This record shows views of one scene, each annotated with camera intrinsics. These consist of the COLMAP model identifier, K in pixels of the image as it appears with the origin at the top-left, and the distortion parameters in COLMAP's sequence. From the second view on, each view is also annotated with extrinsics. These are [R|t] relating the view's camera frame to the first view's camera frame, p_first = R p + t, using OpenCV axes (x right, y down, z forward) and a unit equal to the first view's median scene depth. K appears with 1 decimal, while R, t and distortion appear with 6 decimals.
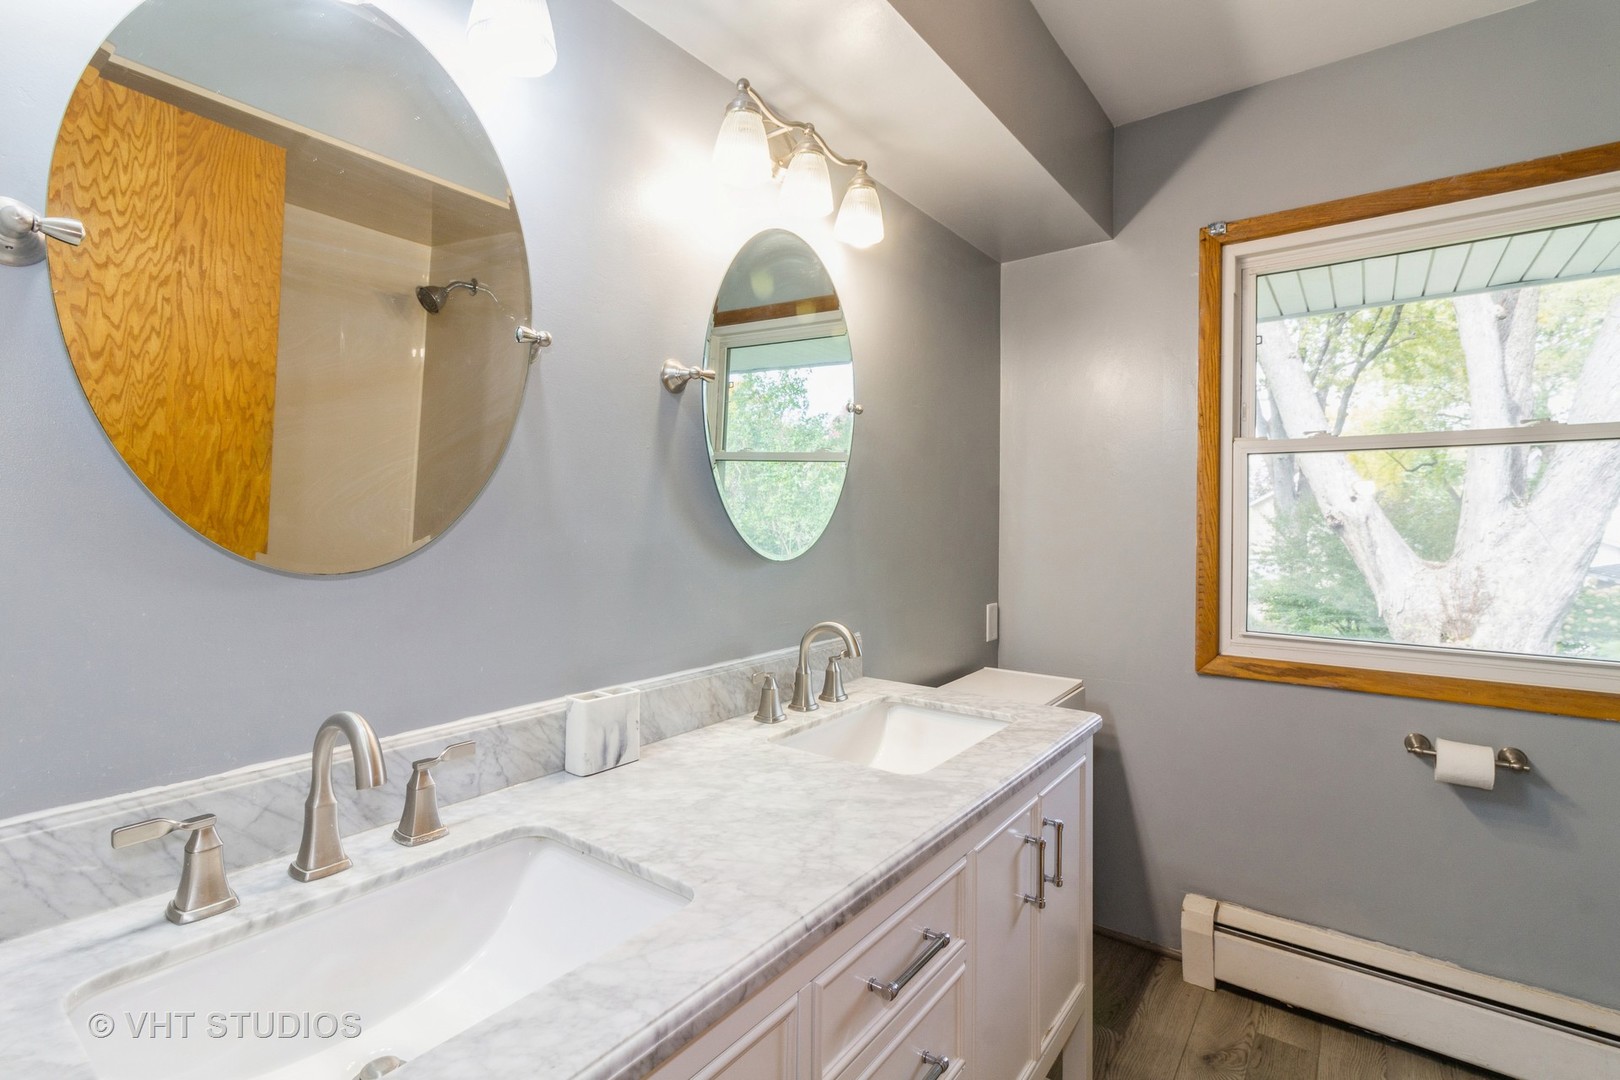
lens RADIAL K [[751.4, 0, 813.0], [0, 751.4, 523.2], [0, 0, 1]] dist [0.002126, 0.000949]
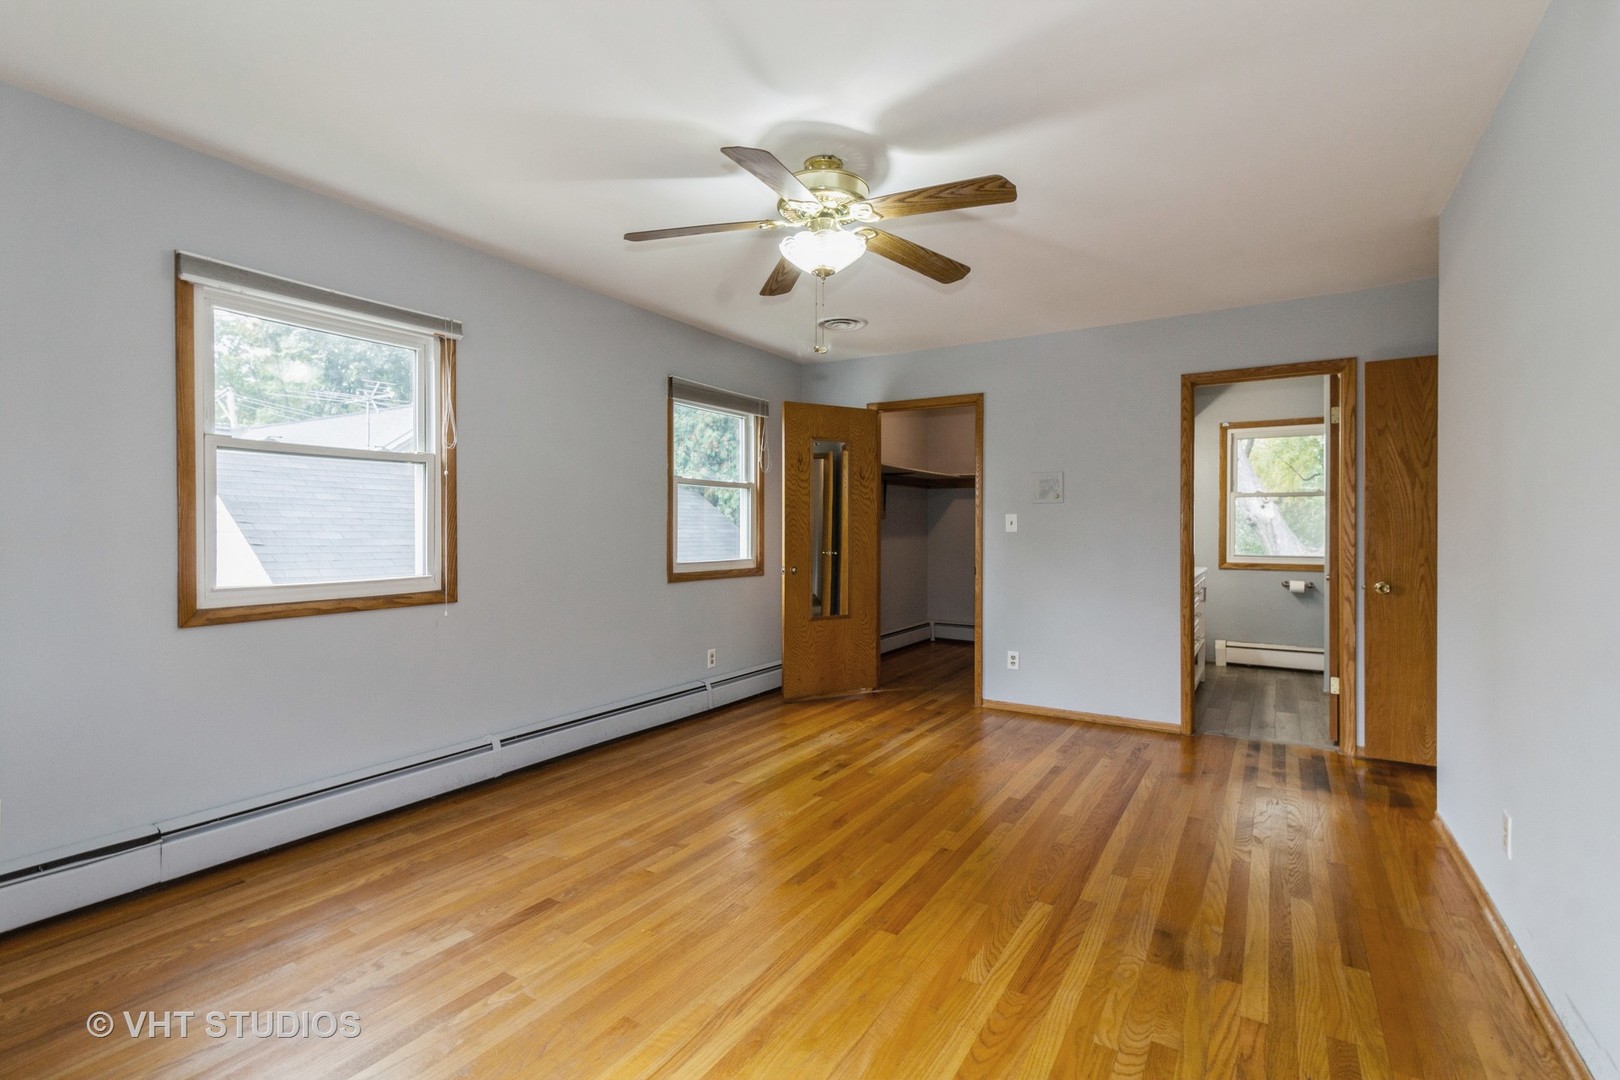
lens RADIAL K [[751.4, 0, 824.6], [0, 751.4, 537.0], [0, 0, 1]] dist [0.002126, 0.000949]
pose [[0.995074, -0.008814, 0.098745, -1.412257], [0.007799, 0.999913, 0.010660, 0.025968], [-0.098830, -0.009838, 0.995056, -1.918568]]
